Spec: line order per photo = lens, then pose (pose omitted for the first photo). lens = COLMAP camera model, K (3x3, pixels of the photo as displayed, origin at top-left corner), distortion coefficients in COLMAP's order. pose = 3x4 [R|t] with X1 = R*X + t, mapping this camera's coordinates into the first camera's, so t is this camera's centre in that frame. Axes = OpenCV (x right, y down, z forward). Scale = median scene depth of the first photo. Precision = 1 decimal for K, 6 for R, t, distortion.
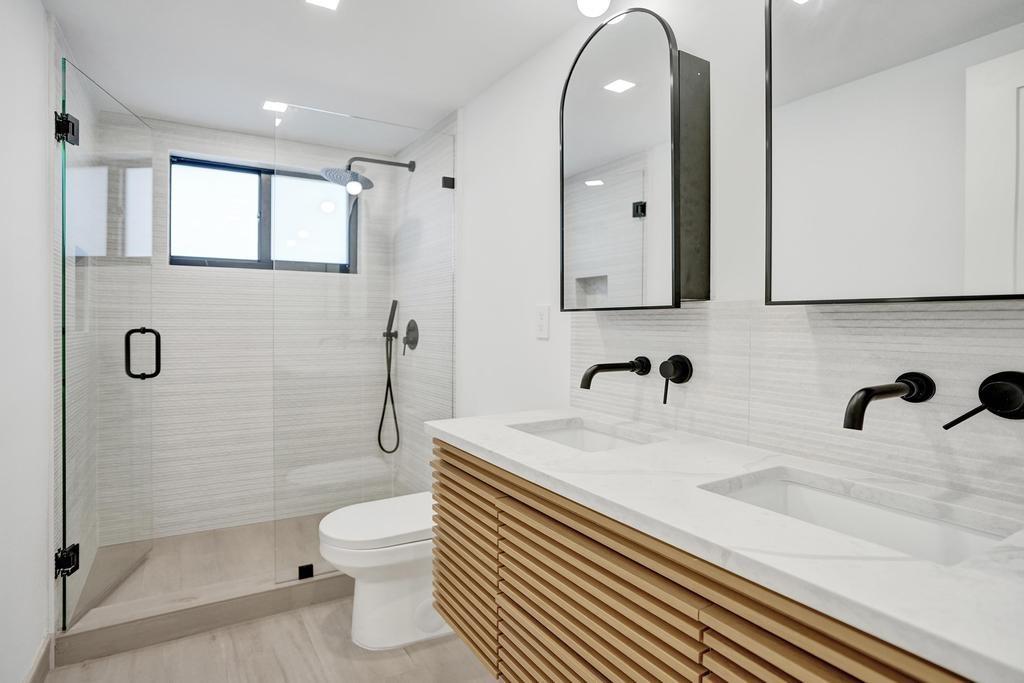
lens RADIAL K [[548.3, 0, 508.4], [0, 548.3, 335.2], [0, 0, 1]] dist [-0.035401, 0.000555]
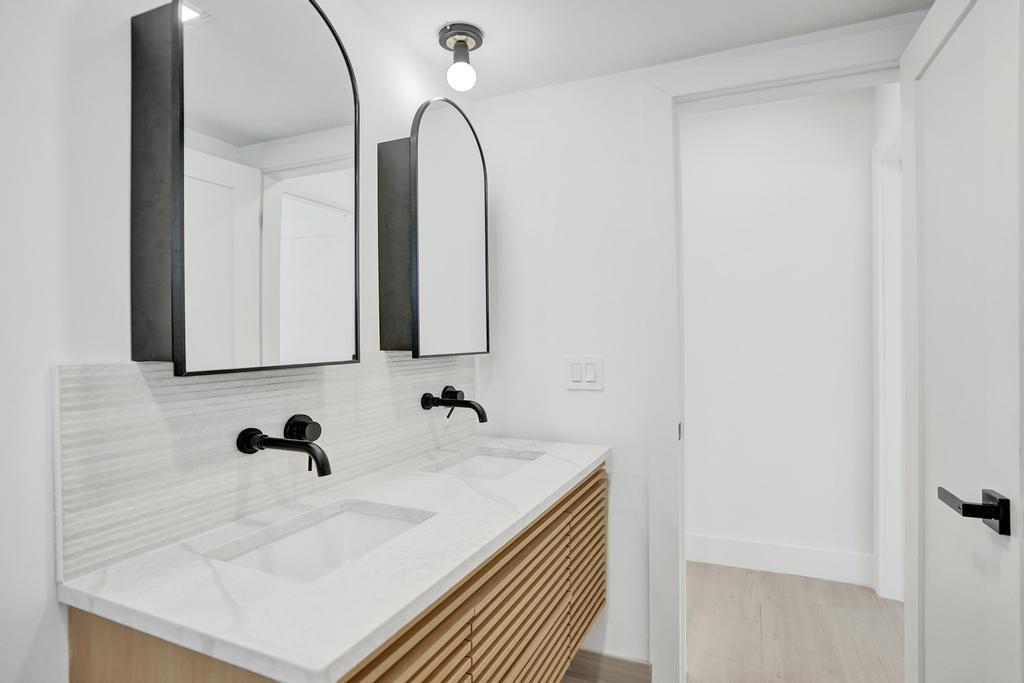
lens RADIAL K [[548.3, 0, 508.4], [0, 548.3, 335.2], [0, 0, 1]] dist [-0.035401, 0.000555]
pose [[-0.575087, 0.003322, 0.818085, -0.639966], [0.026040, 0.999559, 0.014246, -0.101329], [-0.817677, 0.029496, -0.574921, 1.274096]]
